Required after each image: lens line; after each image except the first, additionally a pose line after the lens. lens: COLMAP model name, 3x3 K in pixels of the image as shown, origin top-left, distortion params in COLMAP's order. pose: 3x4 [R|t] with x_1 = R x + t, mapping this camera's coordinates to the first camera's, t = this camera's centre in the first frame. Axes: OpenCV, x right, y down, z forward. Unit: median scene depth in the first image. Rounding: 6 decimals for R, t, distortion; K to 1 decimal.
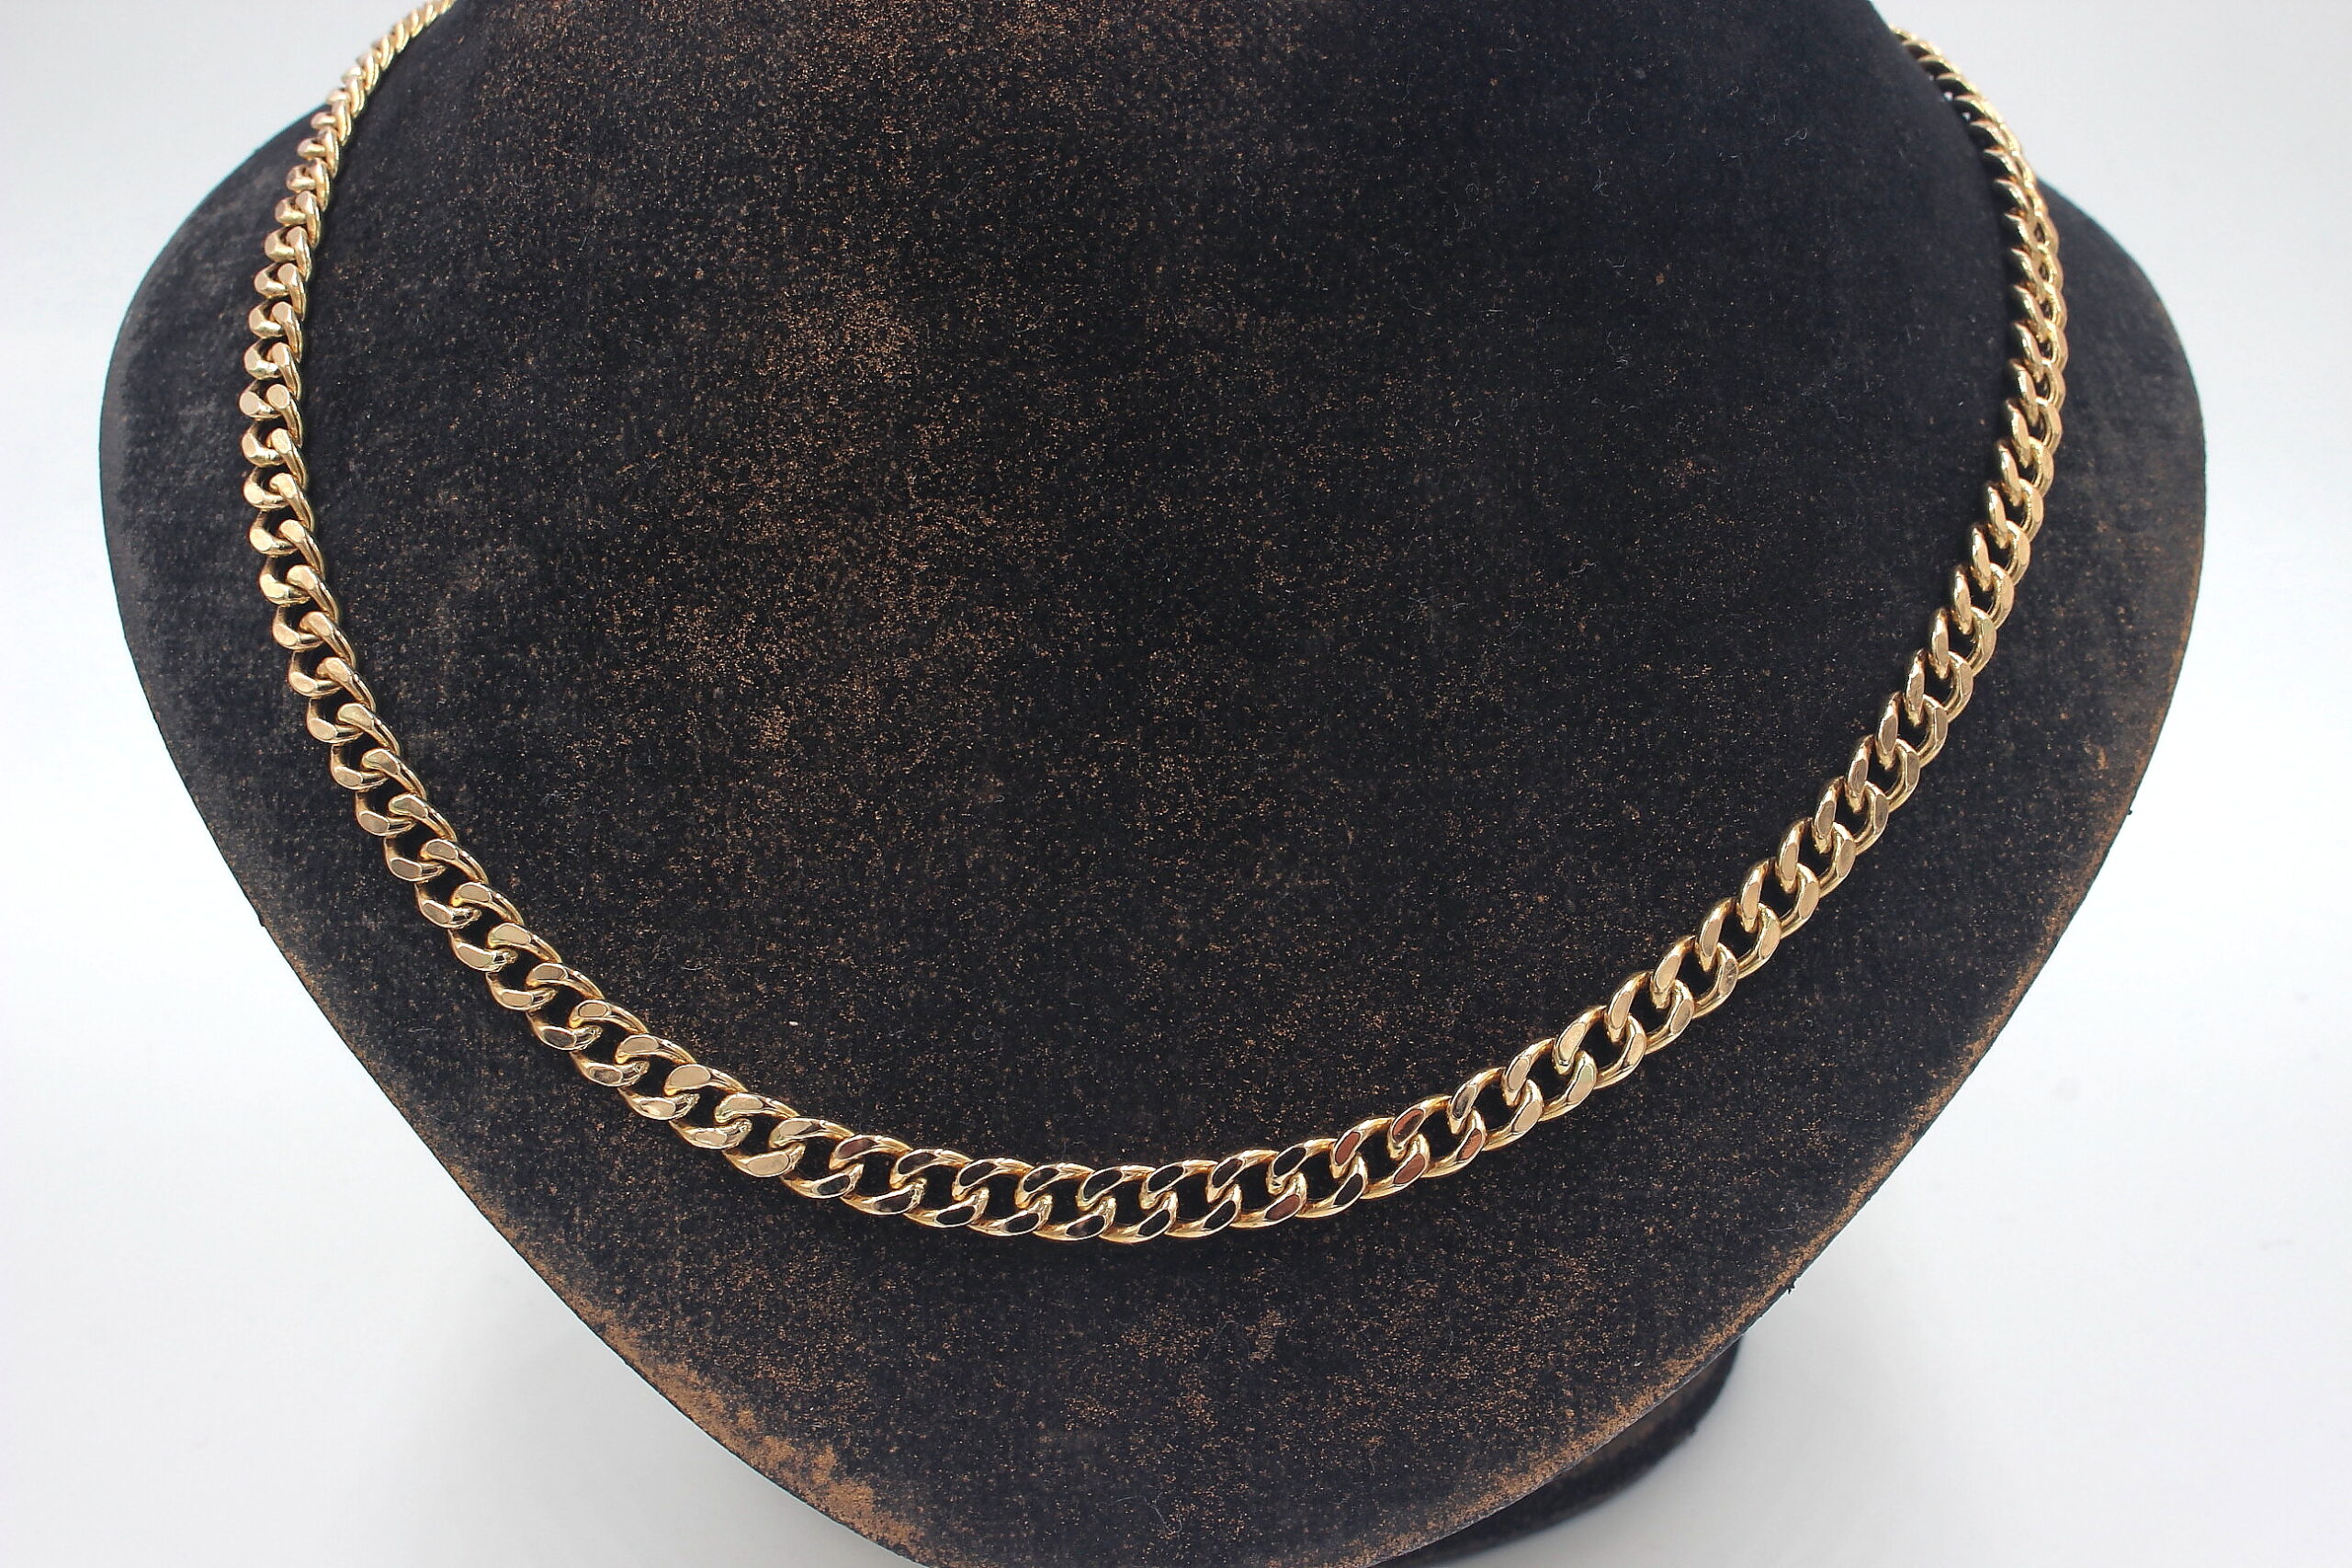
lens RADIAL K [[3145.5, 0, 1176.7], [0, 3145.5, 788.8], [0, 0, 1]] dist [-0.102171, 0.000000]
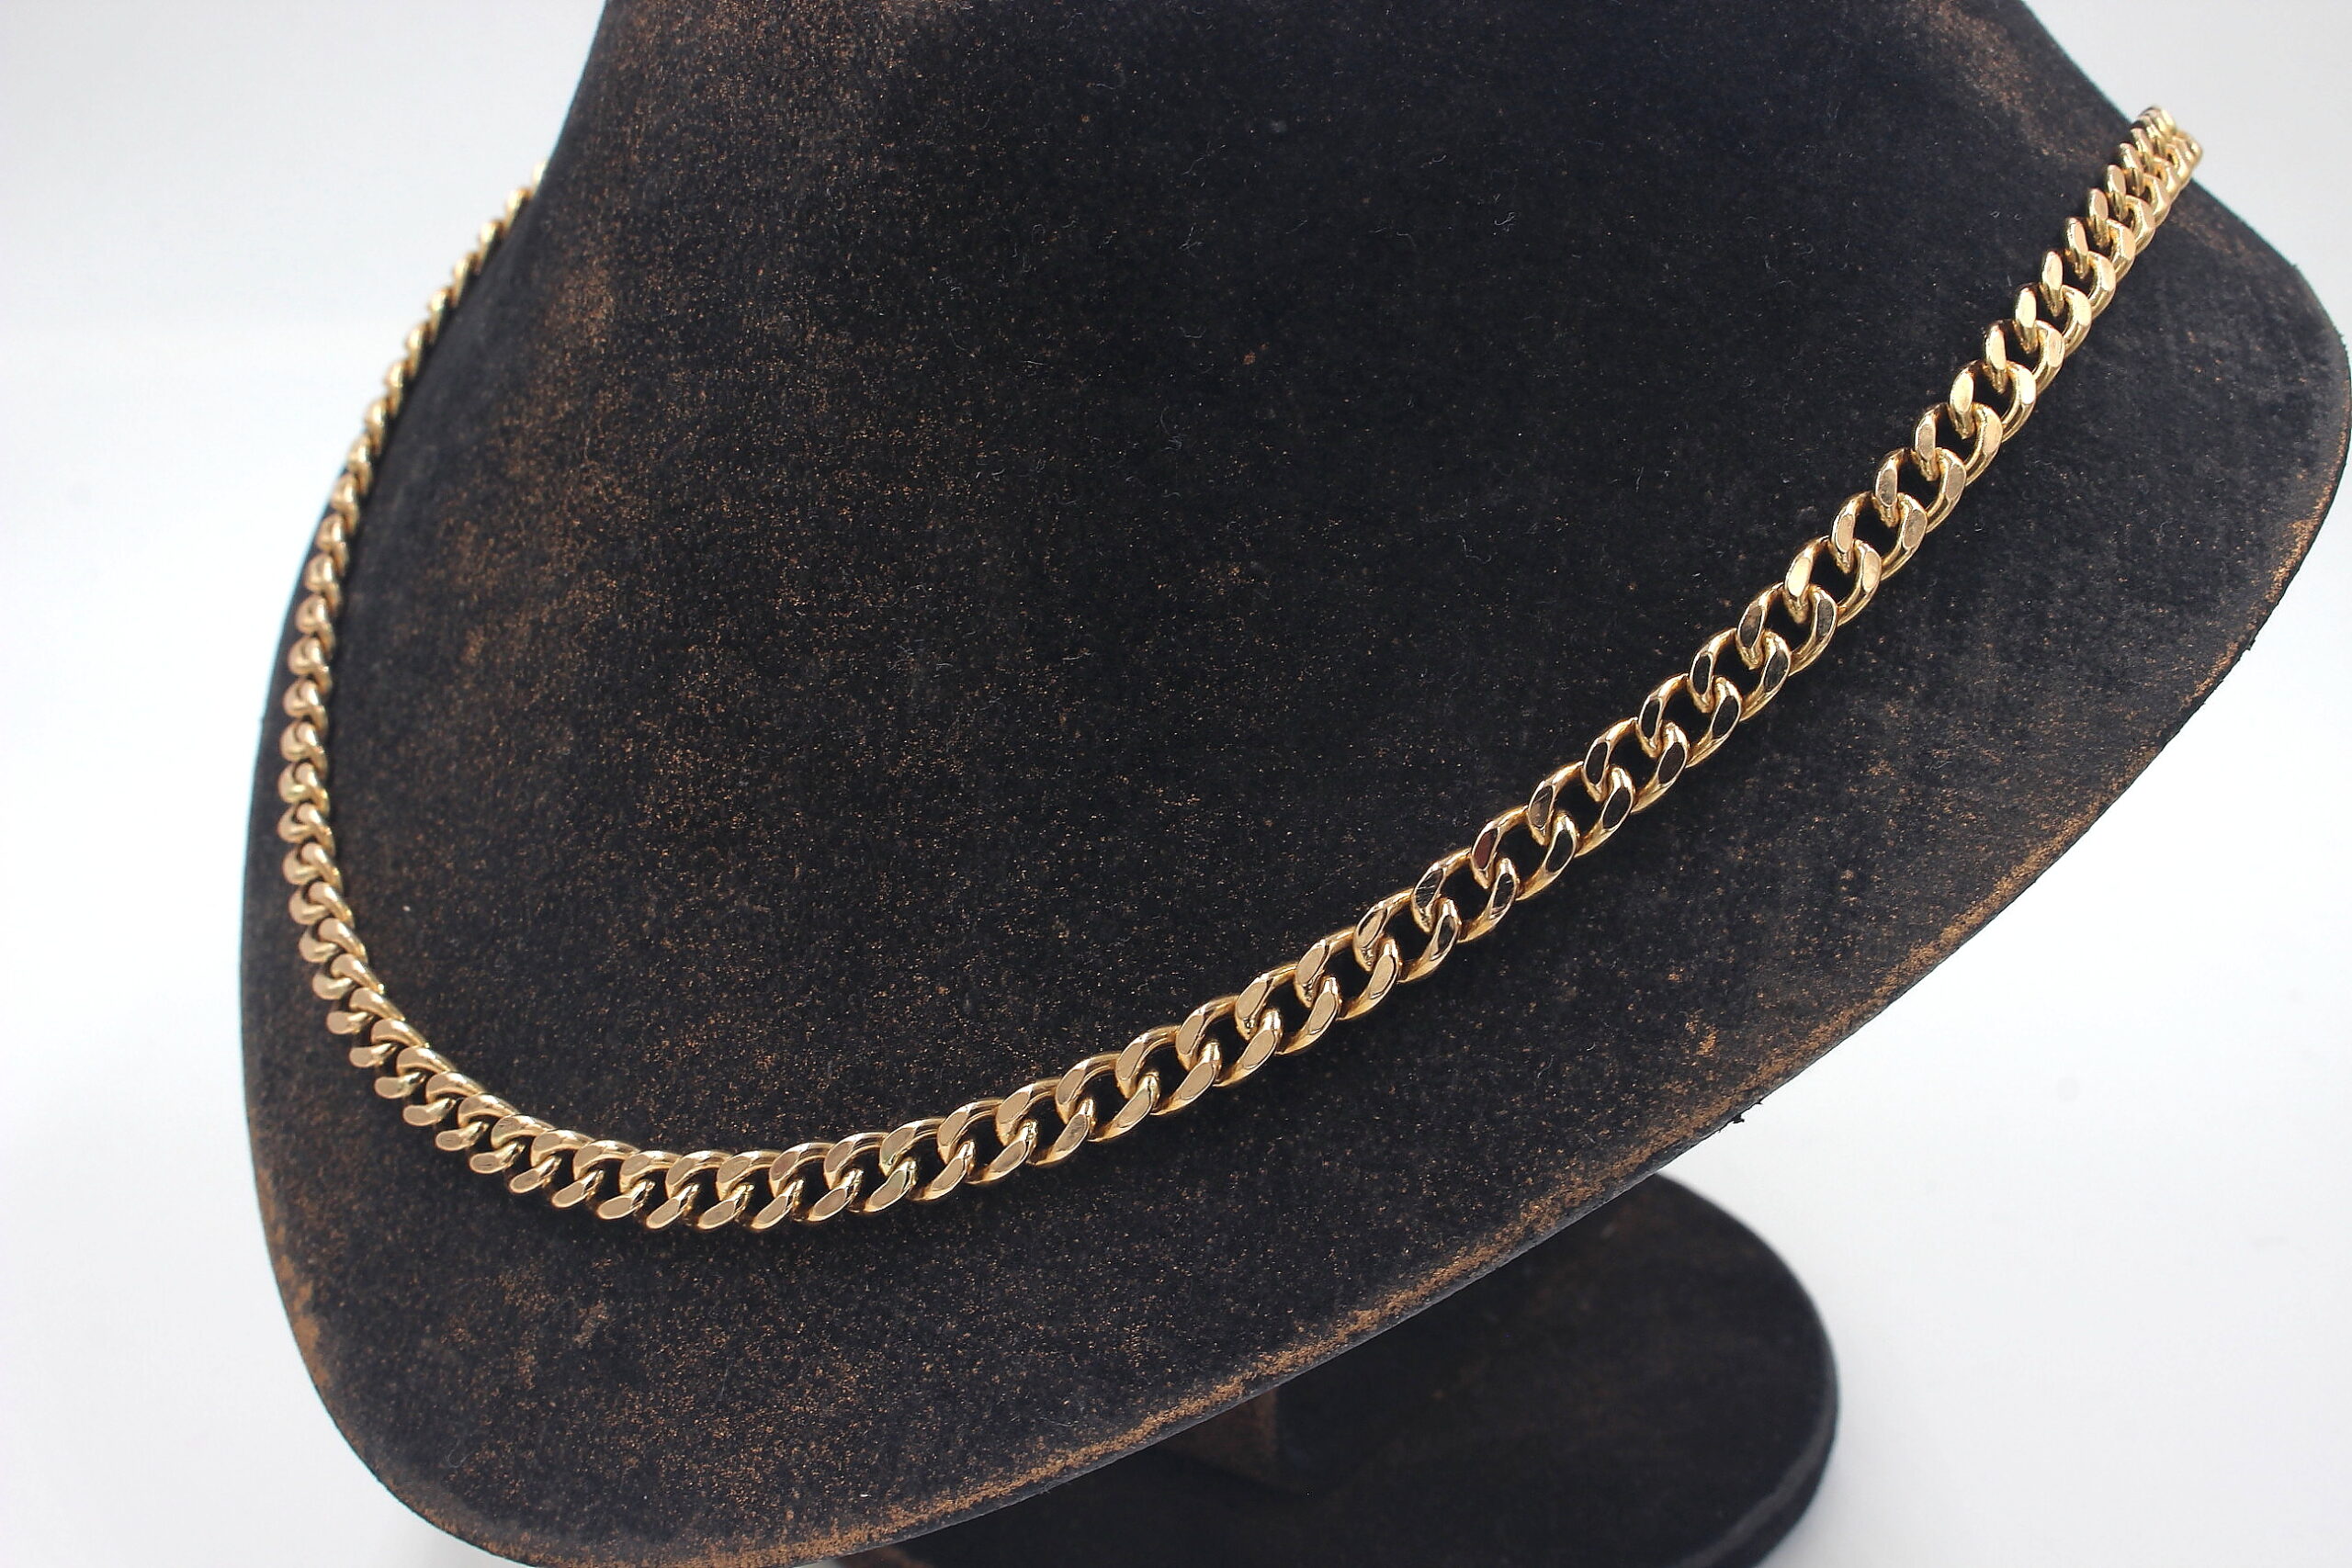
lens RADIAL K [[3145.5, 0, 1176.3], [0, 3145.5, 778.8], [0, 0, 1]] dist [-0.102171, 0.000000]
pose [[0.738348, 0.229047, -0.634335, 0.755282], [-0.228262, 0.969923, 0.084530, -0.122356], [0.634617, 0.082382, 0.768423, 0.326439]]
